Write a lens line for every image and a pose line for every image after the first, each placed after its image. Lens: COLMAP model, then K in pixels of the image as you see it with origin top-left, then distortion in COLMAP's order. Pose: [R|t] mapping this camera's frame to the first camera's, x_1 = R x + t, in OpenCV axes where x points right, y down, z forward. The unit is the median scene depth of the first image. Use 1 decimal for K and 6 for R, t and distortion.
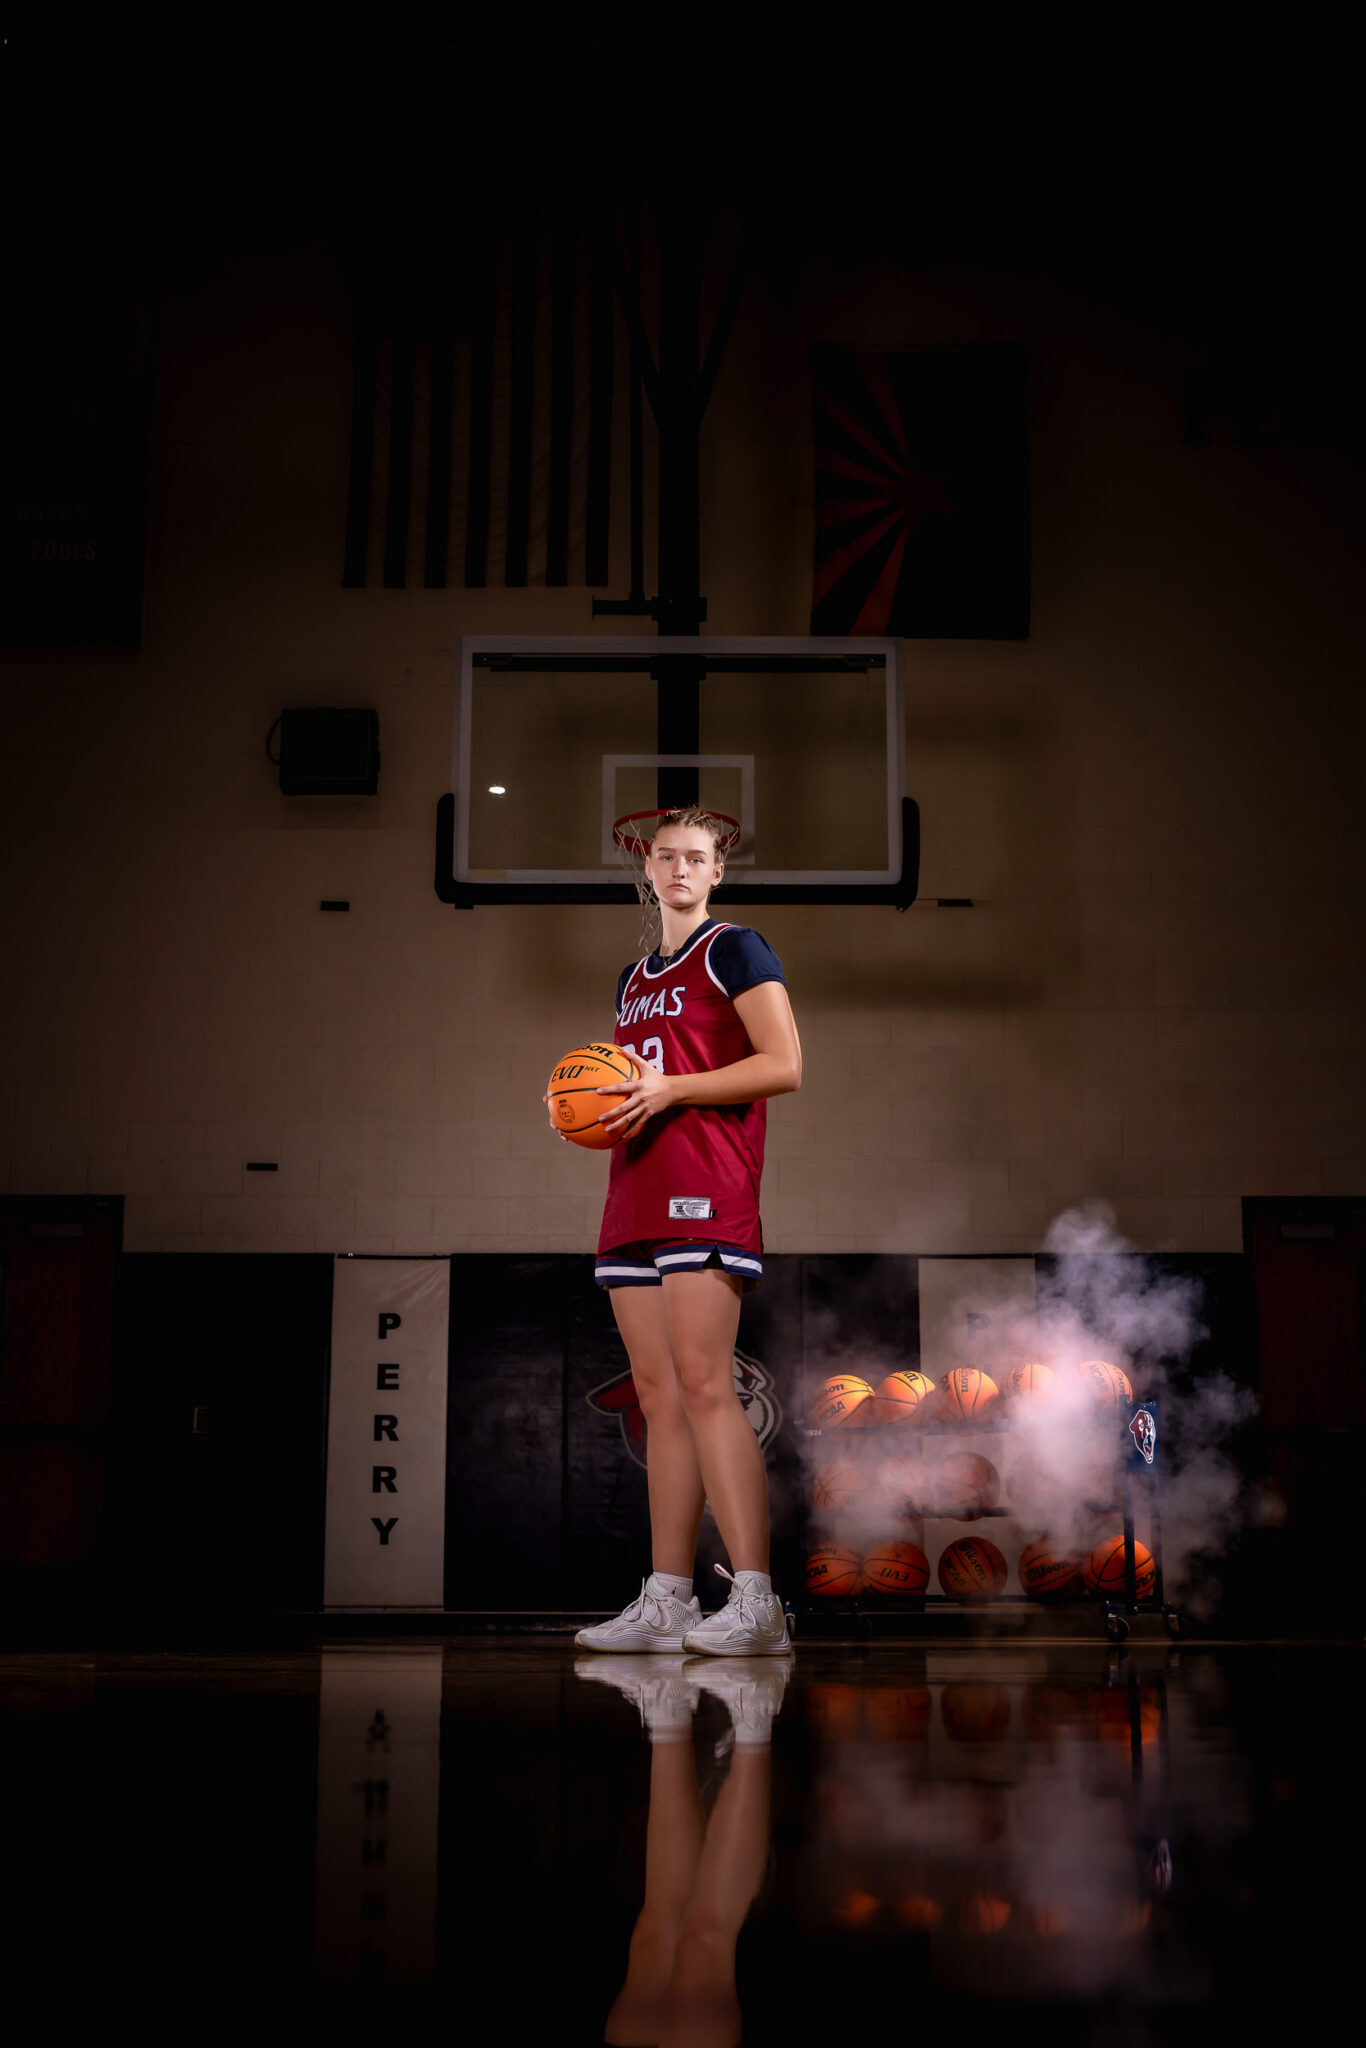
lens RADIAL K [[2800.7, 0, 684.7], [0, 2800.7, 1020.9], [0, 0, 1]] dist [0.003711, 0.030651]
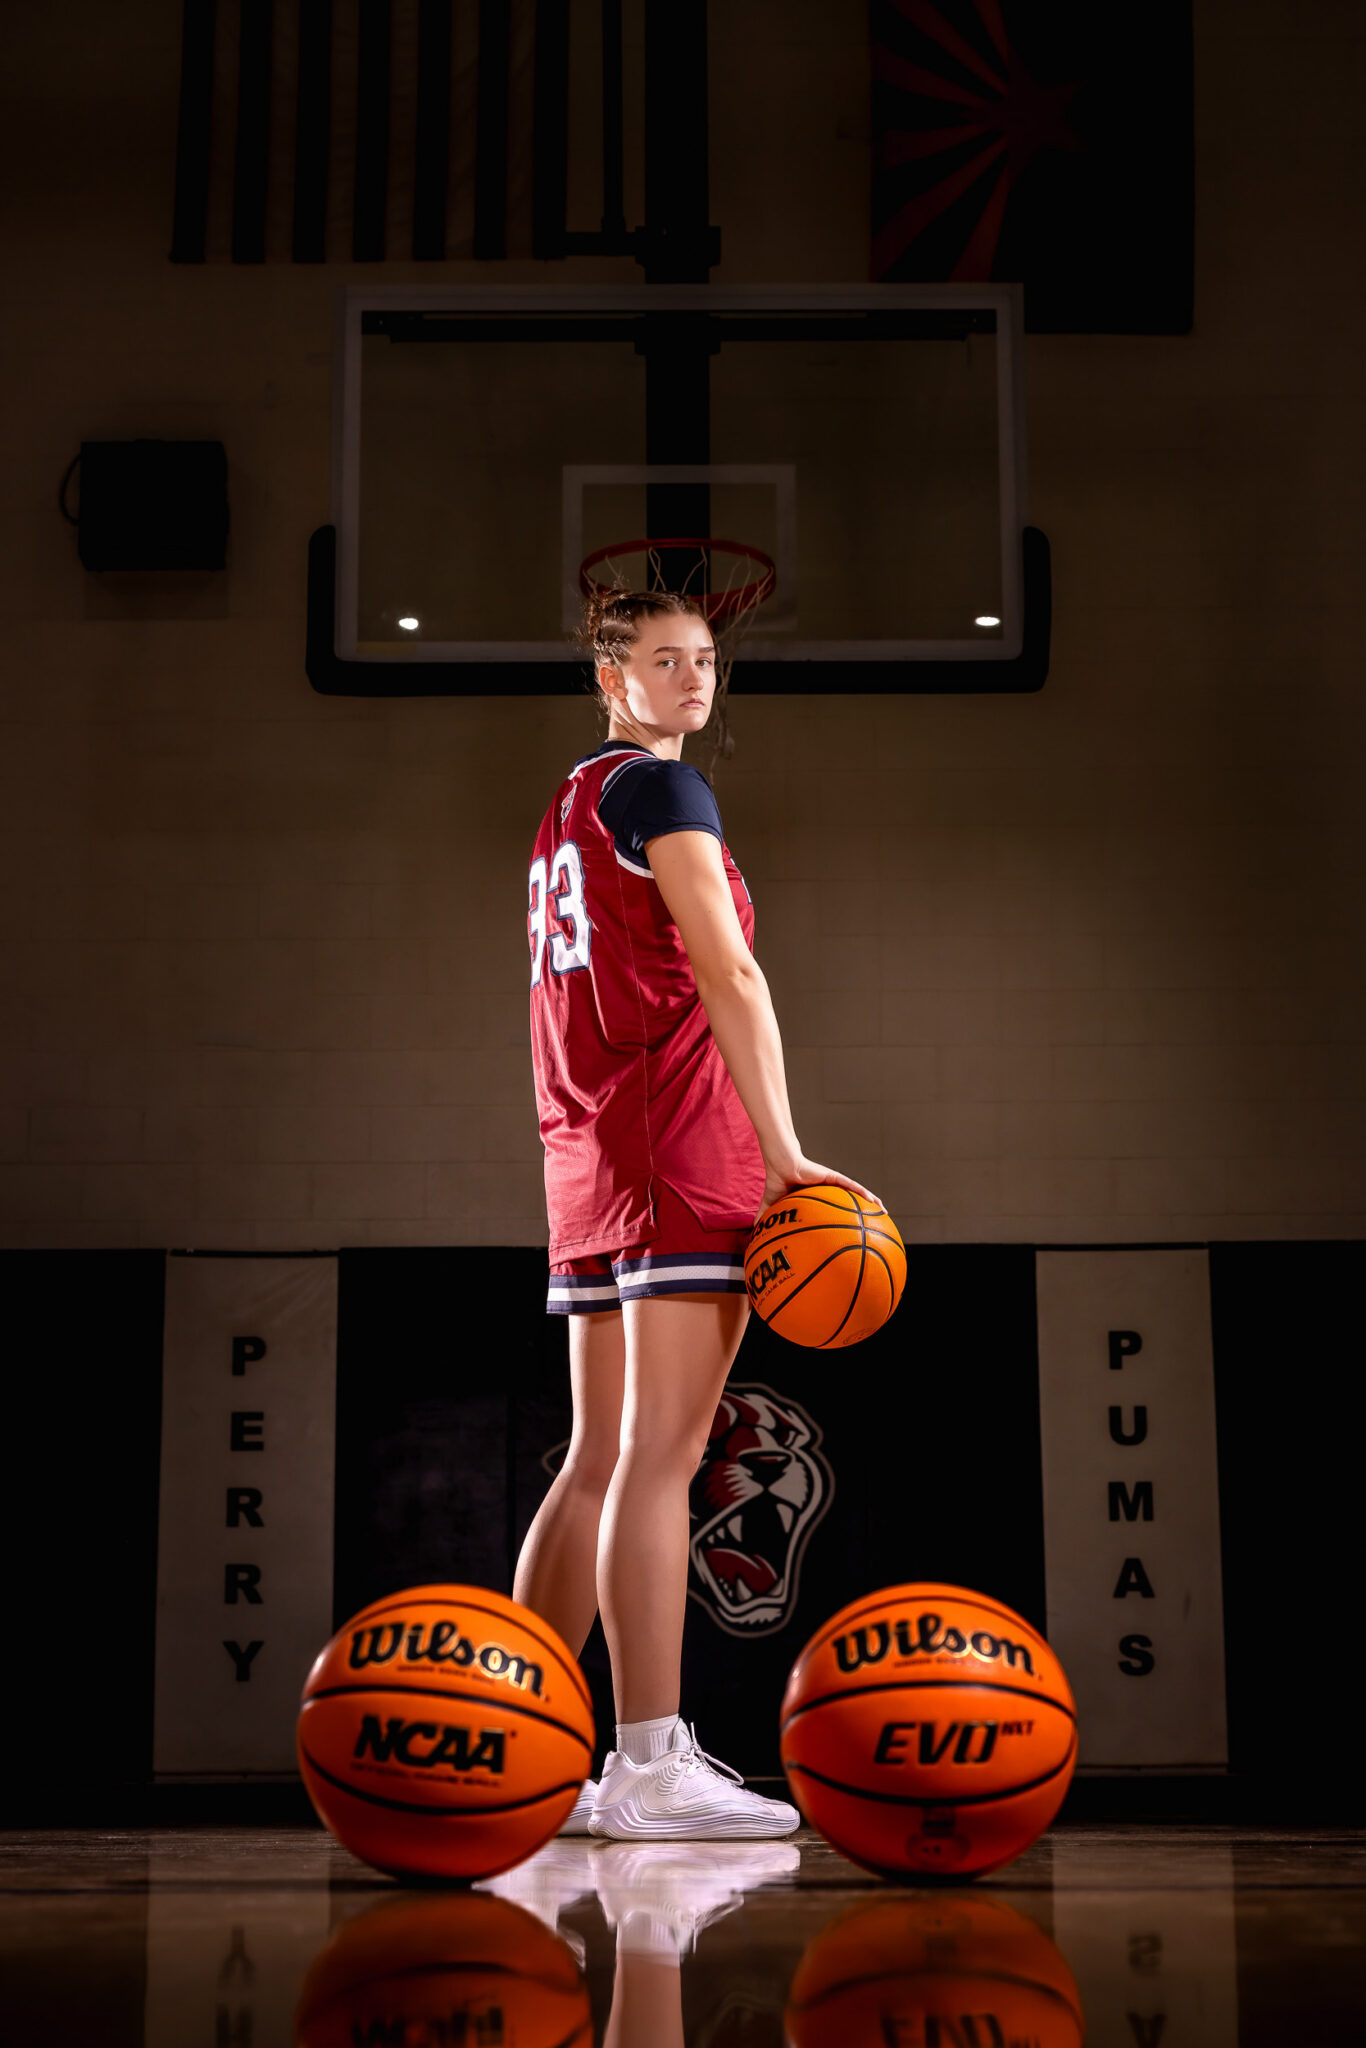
lens RADIAL K [[3777.0, 0, 678.2], [0, 3777.0, 1027.0], [0, 0, 1]] dist [0.015082, 0.100383]
pose [[0.999973, -0.006688, 0.003142, -0.004847], [0.006651, 0.999909, 0.011713, 0.020279], [-0.003220, -0.011692, 0.999926, 0.095656]]
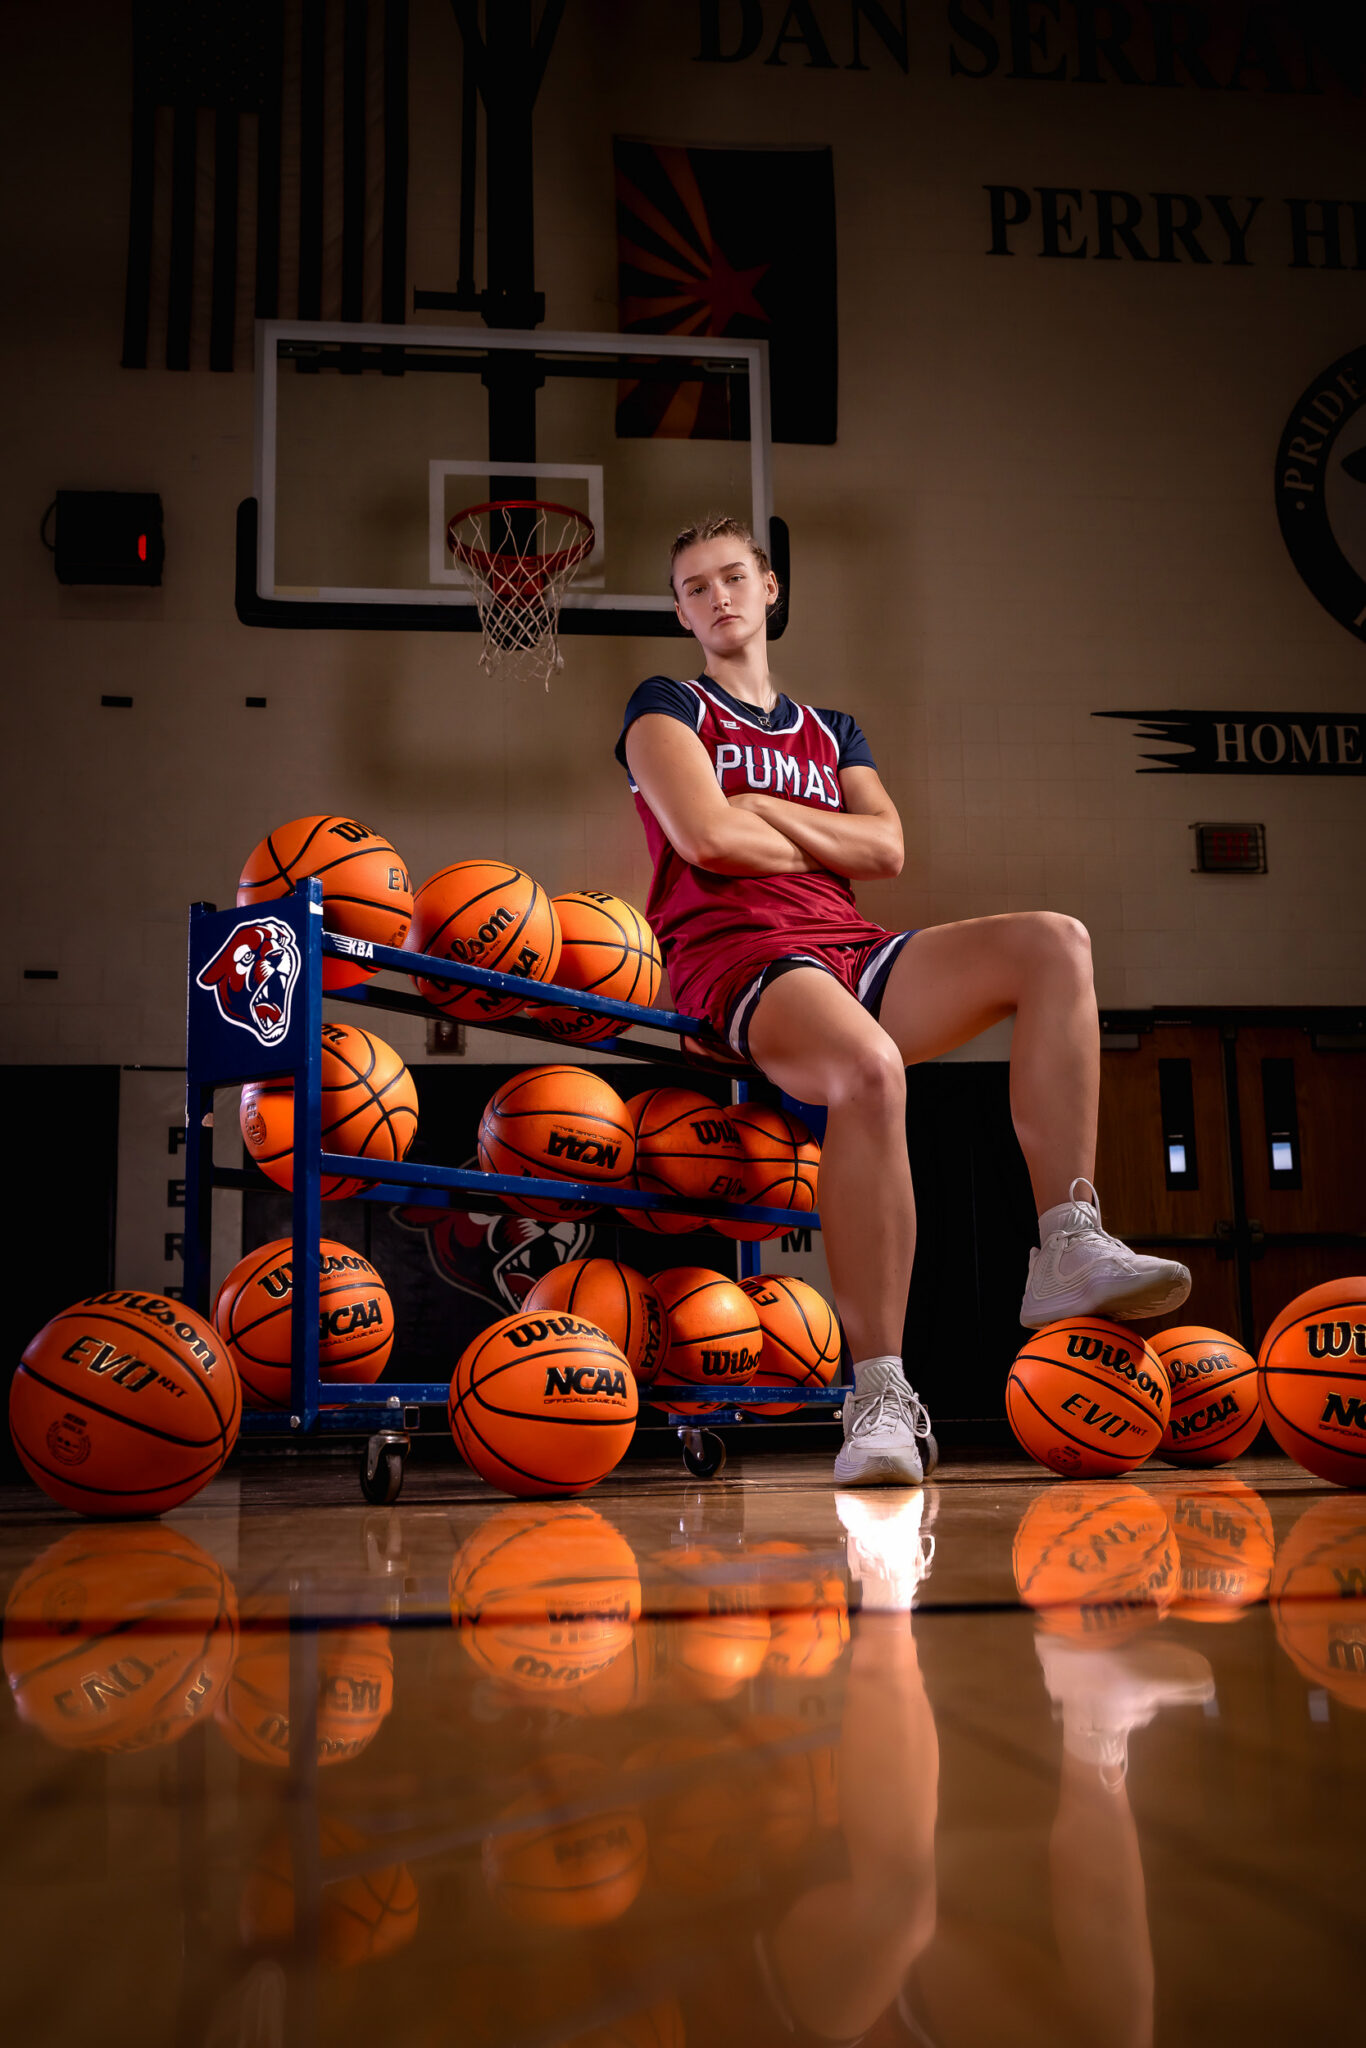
lens RADIAL K [[2232.4, 0, 685.6], [0, 2232.4, 1069.2], [0, 0, 1]] dist [0.005635, -0.020918]
pose [[0.992278, -0.003576, 0.123981, -0.029524], [-0.002300, 0.998882, 0.047216, 0.049203], [-0.124011, -0.047136, 0.991161, 0.232379]]
